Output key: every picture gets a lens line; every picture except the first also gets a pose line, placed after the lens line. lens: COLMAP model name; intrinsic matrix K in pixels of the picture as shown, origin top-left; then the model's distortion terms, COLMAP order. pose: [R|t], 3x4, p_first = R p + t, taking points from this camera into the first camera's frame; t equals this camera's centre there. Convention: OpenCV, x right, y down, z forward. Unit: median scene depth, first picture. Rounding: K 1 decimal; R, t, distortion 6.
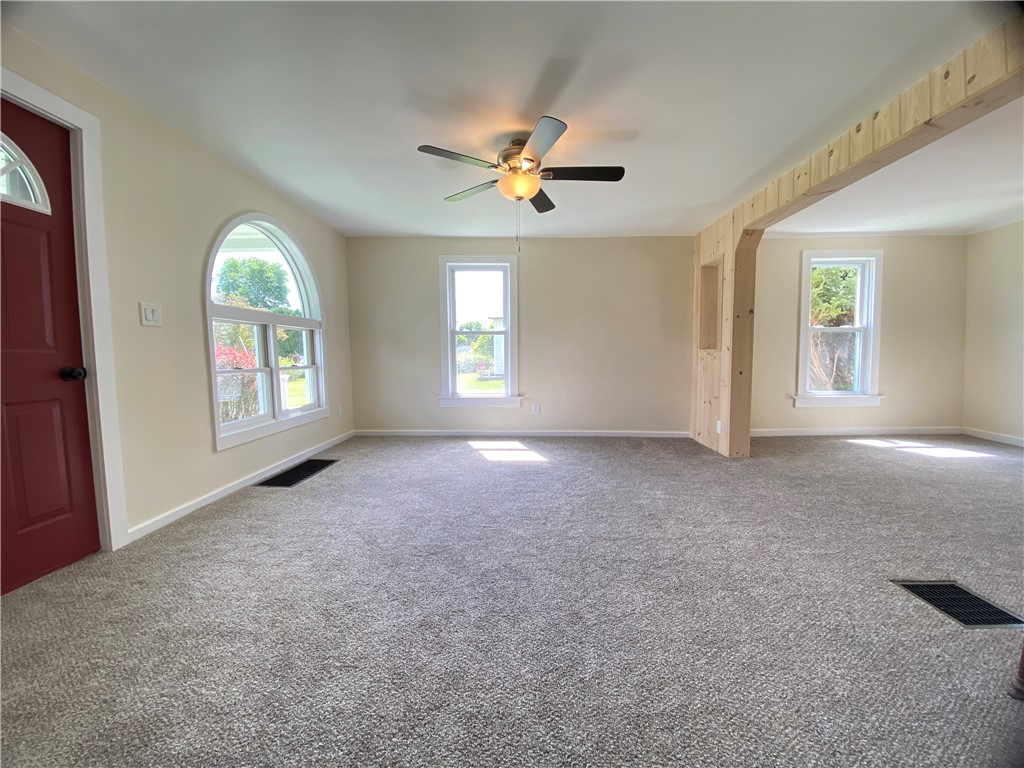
lens RADIAL K [[413.6, 0, 516.1], [0, 413.6, 382.3], [0, 0, 1]] dist [0.033099, -0.023835]
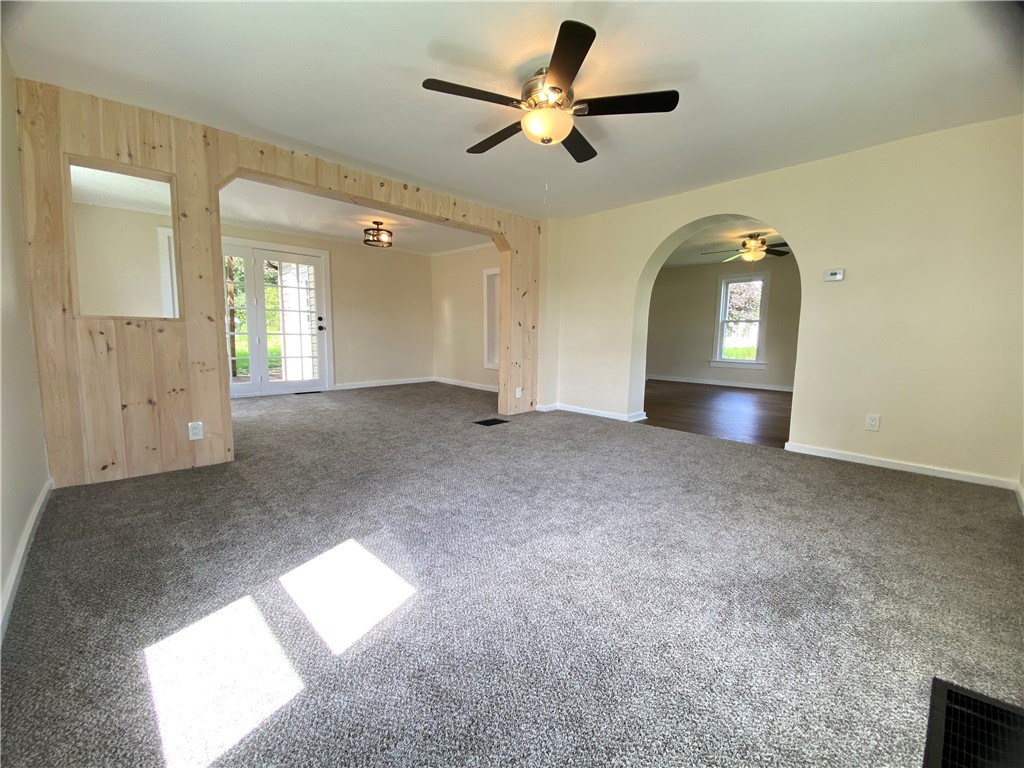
lens RADIAL K [[411.4, 0, 515.8], [0, 411.4, 381.4], [0, 0, 1]] dist [0.032982, -0.032306]
pose [[-0.713135, -0.085379, 0.695808, -0.319253], [0.037164, 0.986555, 0.159145, -0.057329], [-0.700041, 0.139351, -0.700374, 0.956759]]
